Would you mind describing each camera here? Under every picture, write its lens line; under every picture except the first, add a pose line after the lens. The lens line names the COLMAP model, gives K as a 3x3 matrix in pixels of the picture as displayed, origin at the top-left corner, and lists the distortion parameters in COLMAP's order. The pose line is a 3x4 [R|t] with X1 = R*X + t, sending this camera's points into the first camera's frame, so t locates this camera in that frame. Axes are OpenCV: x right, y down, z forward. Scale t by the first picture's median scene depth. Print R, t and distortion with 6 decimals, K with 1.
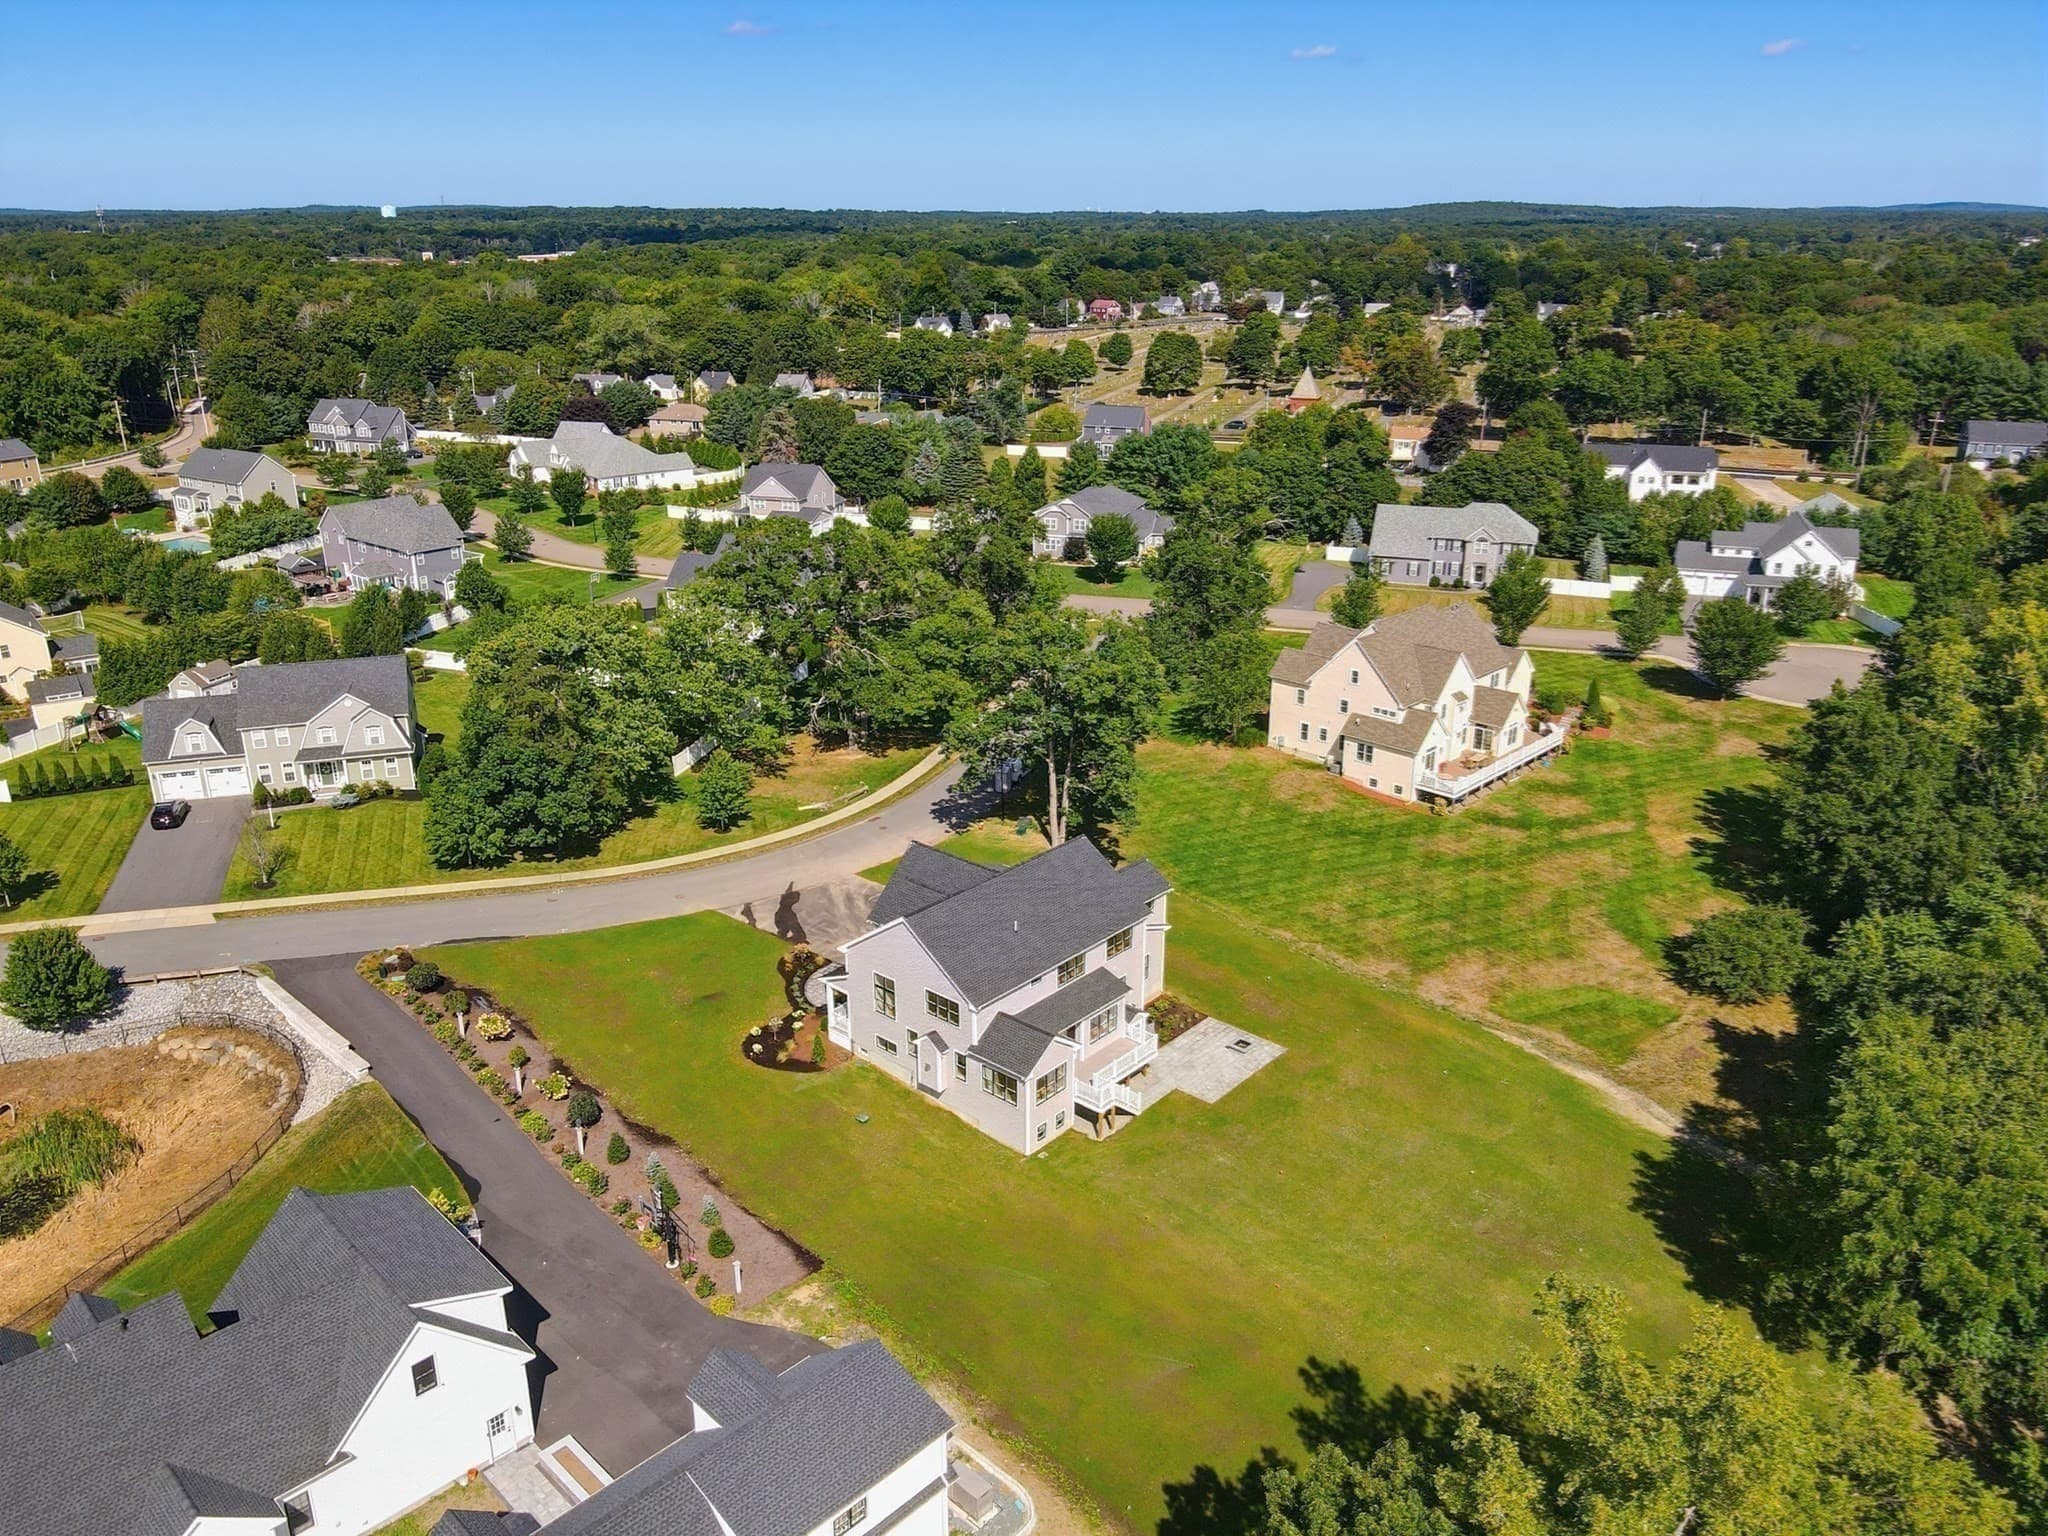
lens RADIAL K [[1494.7, 0, 1006.3], [0, 1494.7, 775.2], [0, 0, 1]] dist [-0.005259, 0.034590]
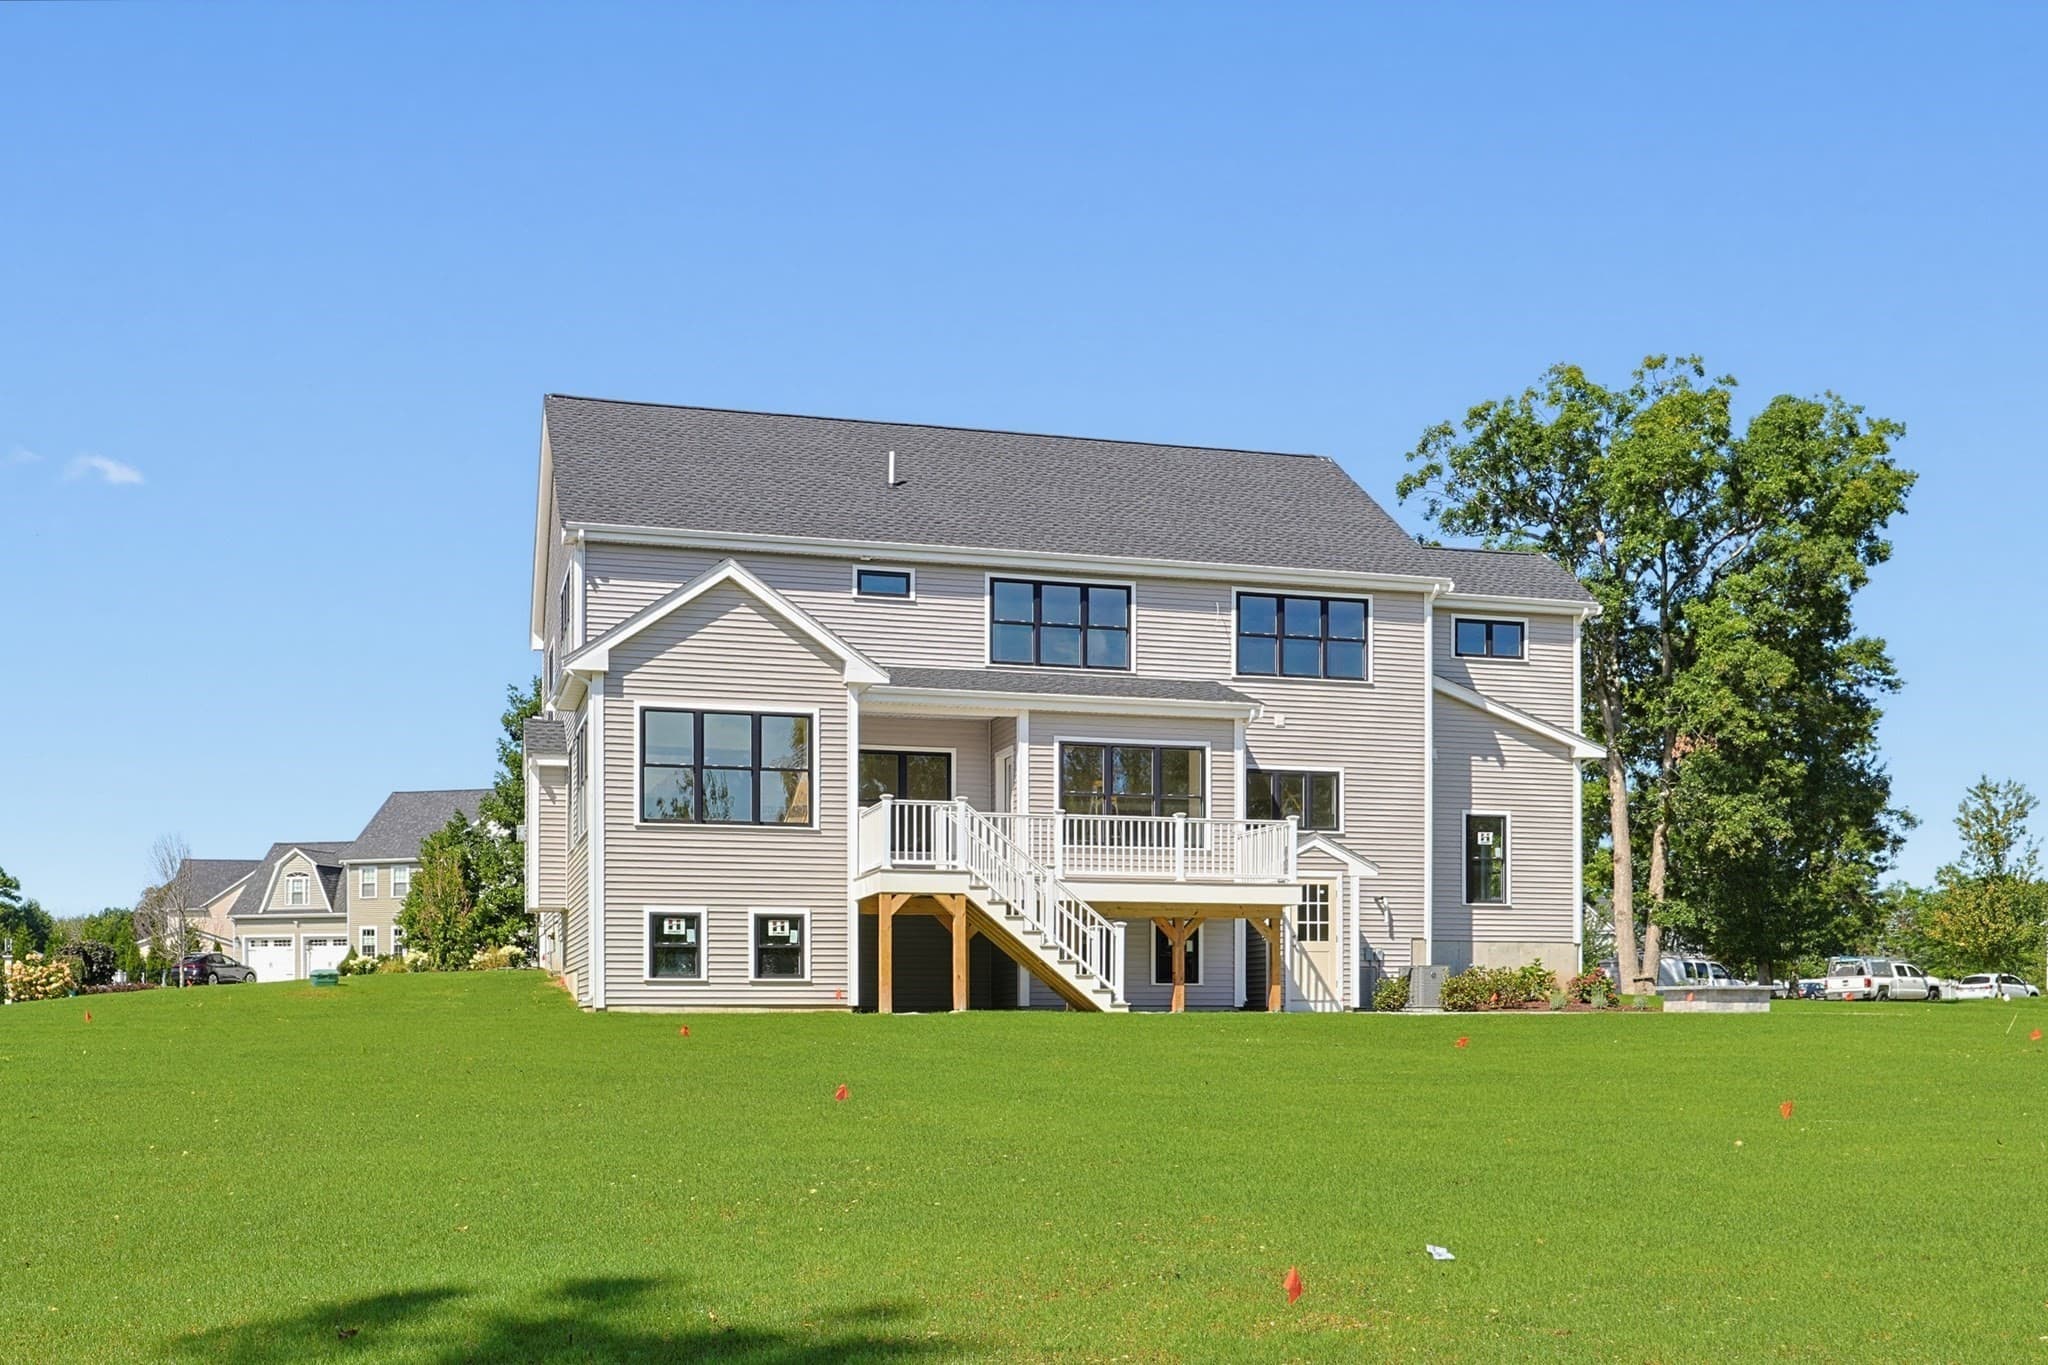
lens RADIAL K [[2099.5, 0, 1045.4], [0, 2099.5, 984.7], [0, 0, 1]] dist [0.011845, 0.000000]
pose [[0.848863, -0.009043, -0.528535, 0.264468], [-0.182326, 0.933488, -0.308799, 0.329206], [0.496174, 0.358494, 0.790755, 0.691456]]
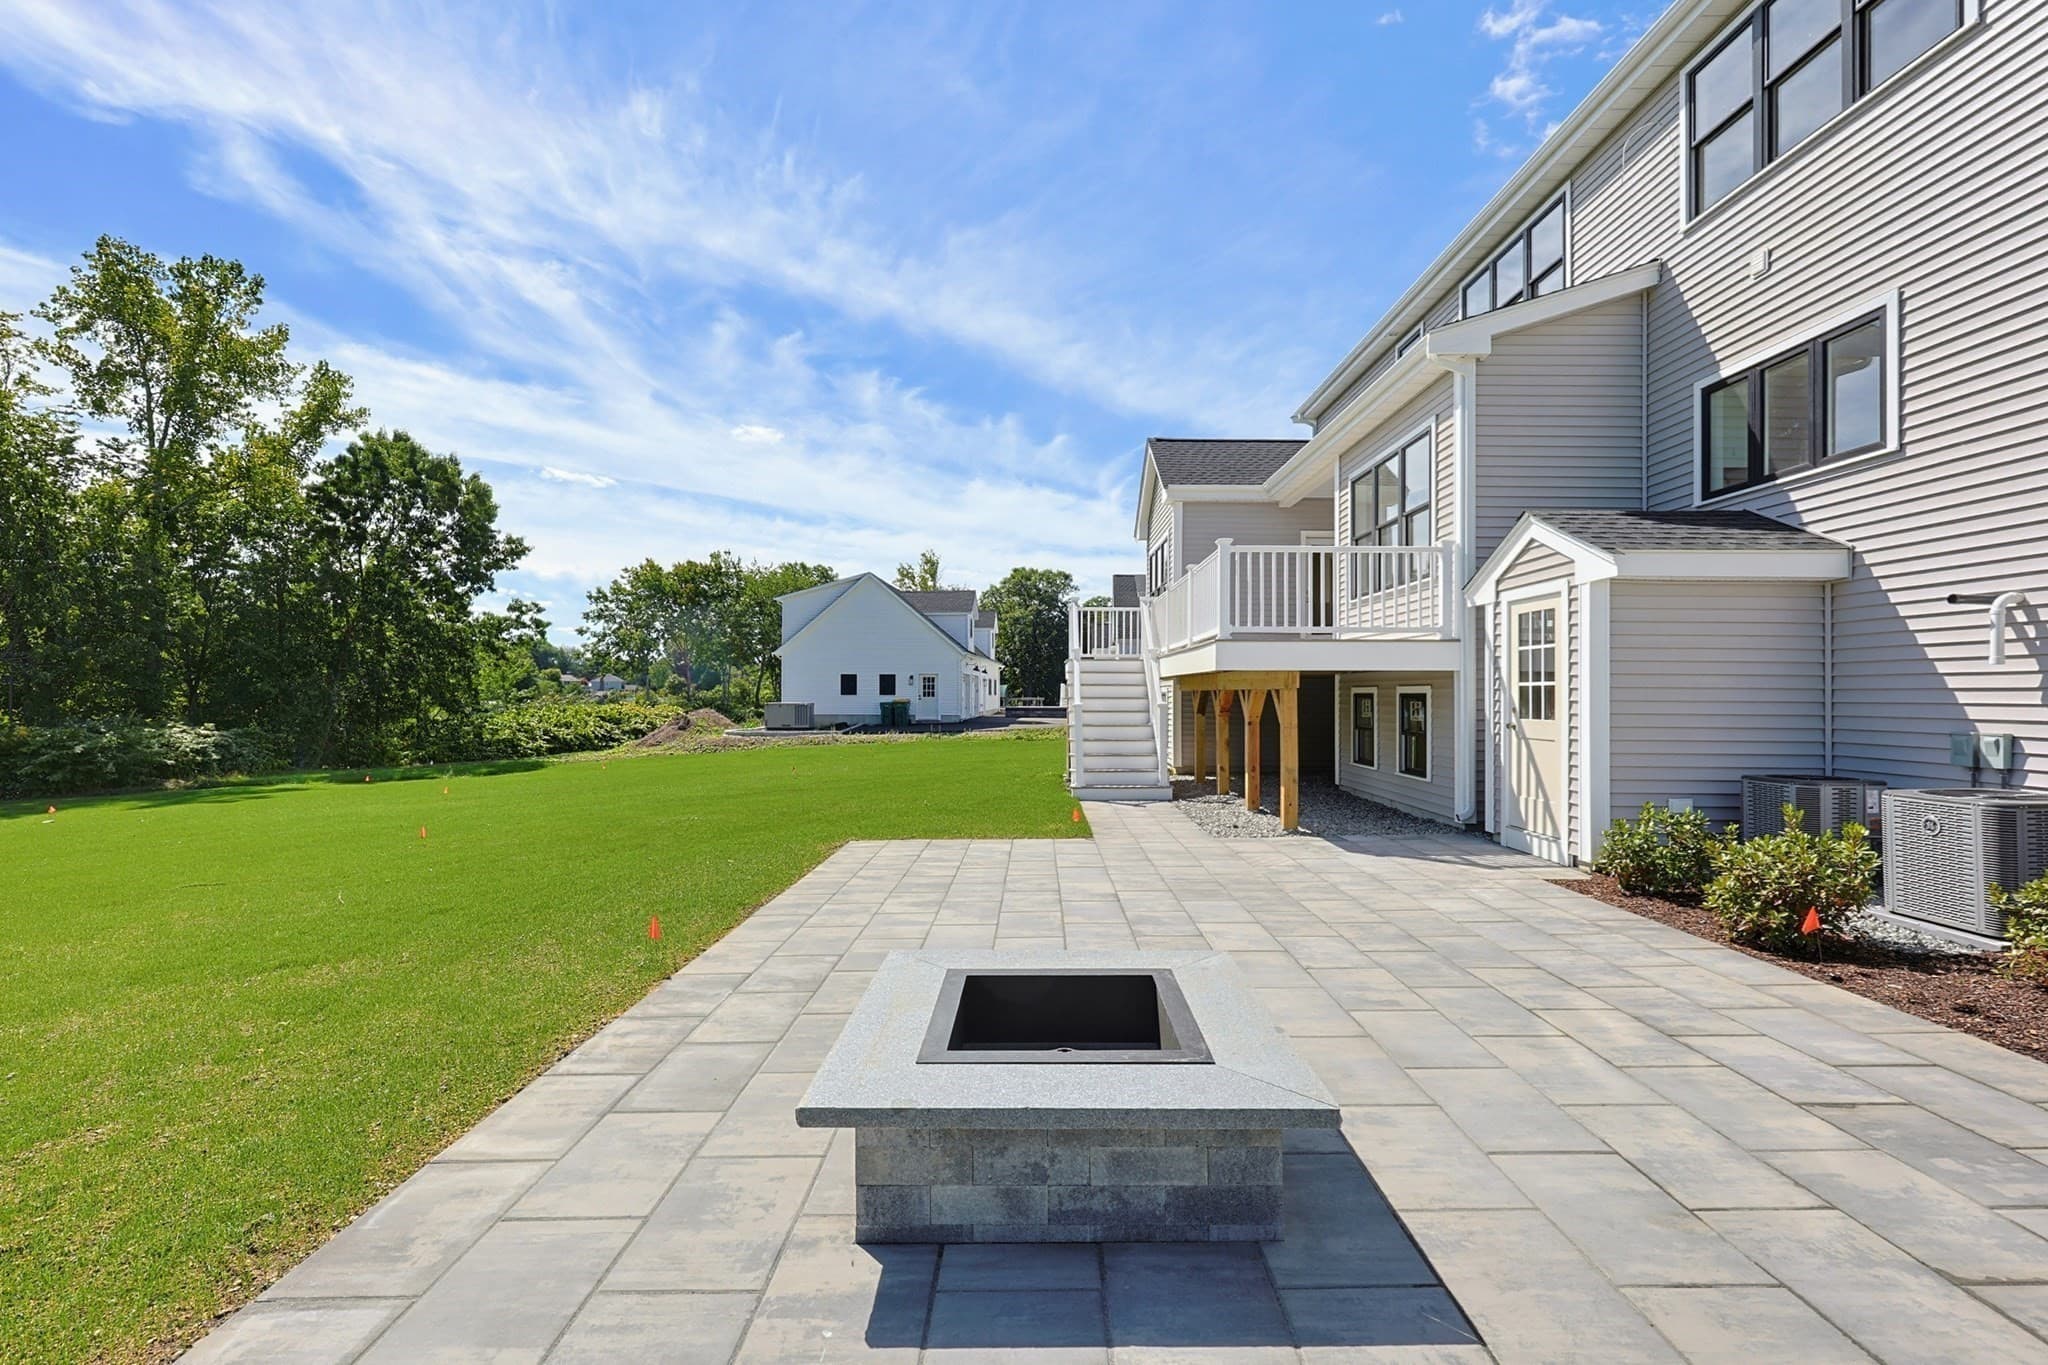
lens RADIAL K [[883.3, 0, 1028.3], [0, 883.3, 685.4], [0, 0, 1]] dist [-0.002041, -0.000084]
pose [[-0.744291, -0.011330, -0.667760, 0.190800], [-0.236912, 0.939312, 0.248126, 0.170217], [0.624423, 0.342878, -0.701805, 1.071988]]
